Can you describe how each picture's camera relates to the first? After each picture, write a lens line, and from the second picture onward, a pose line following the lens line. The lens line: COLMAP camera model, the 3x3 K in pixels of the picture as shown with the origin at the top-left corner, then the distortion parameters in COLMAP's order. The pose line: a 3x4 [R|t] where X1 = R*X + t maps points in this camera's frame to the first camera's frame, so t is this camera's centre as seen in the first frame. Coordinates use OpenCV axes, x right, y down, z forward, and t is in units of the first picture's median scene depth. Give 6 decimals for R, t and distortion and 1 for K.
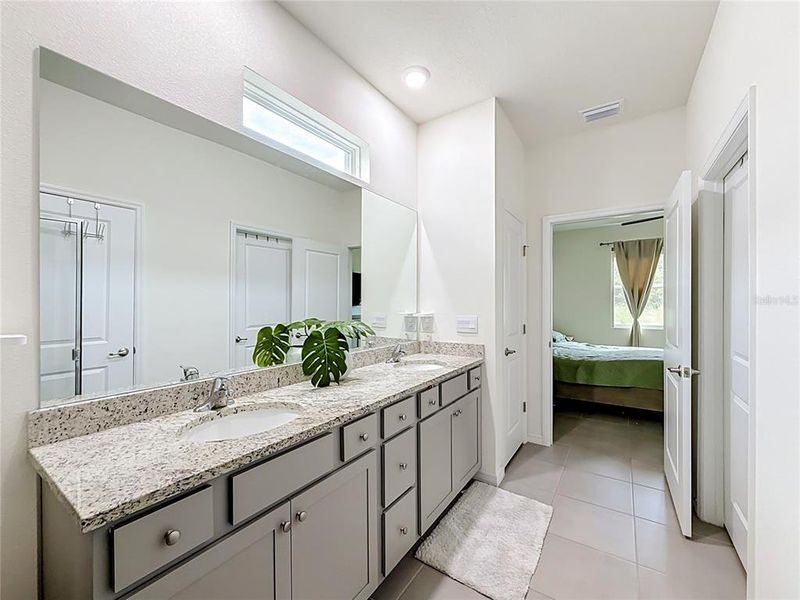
lens RADIAL K [[327.3, 0, 400.0], [0, 327.3, 300.0], [0, 0, 1]] dist [-0.002136, -0.000092]
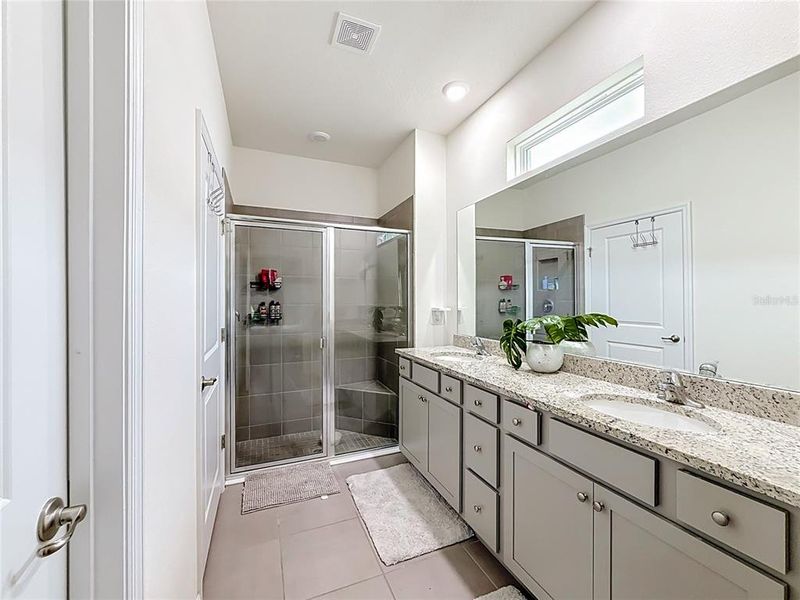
lens RADIAL K [[327.3, 0, 400.0], [0, 327.3, 300.0], [0, 0, 1]] dist [-0.002136, -0.000092]
pose [[-0.556662, 0.009315, -0.830687, 0.978018], [0.028103, 0.999576, -0.007624, 0.009645], [0.830264, -0.027589, -0.556687, 1.275839]]
